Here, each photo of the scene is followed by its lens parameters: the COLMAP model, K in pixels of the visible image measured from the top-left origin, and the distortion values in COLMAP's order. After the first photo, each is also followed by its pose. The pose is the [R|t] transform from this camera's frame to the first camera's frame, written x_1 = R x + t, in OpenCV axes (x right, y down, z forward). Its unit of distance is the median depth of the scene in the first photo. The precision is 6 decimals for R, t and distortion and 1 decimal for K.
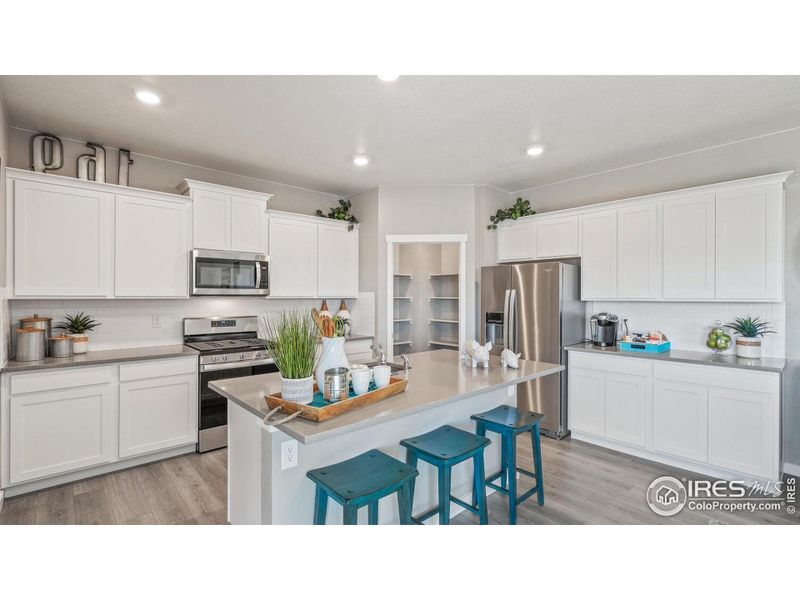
lens RADIAL K [[361.3, 0, 408.8], [0, 361.3, 296.6], [0, 0, 1]] dist [-0.003040, 0.000476]
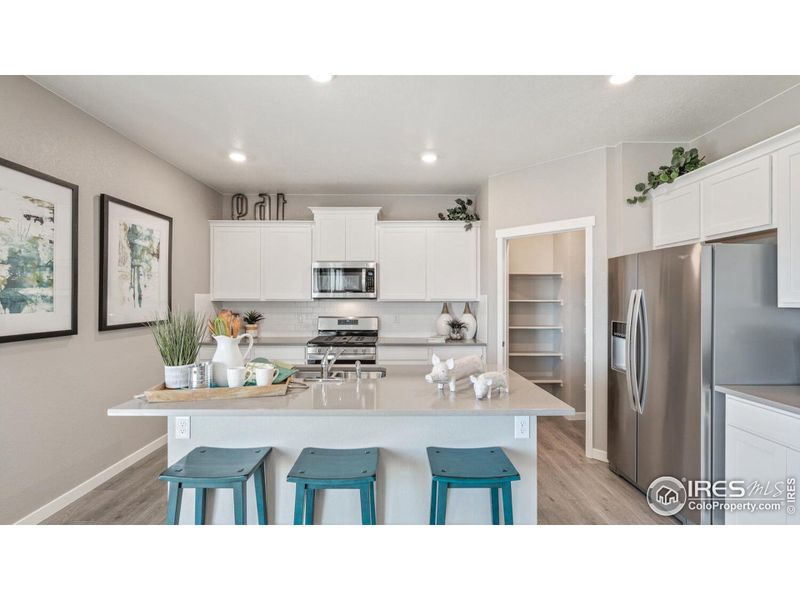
lens RADIAL K [[361.3, 0, 405.3], [0, 361.3, 298.1], [0, 0, 1]] dist [-0.003040, 0.000476]
pose [[0.757414, -0.001072, -0.652935, 0.399190], [-0.001630, 0.999992, -0.003532, -0.000691], [0.652933, 0.003740, 0.757406, 0.214259]]
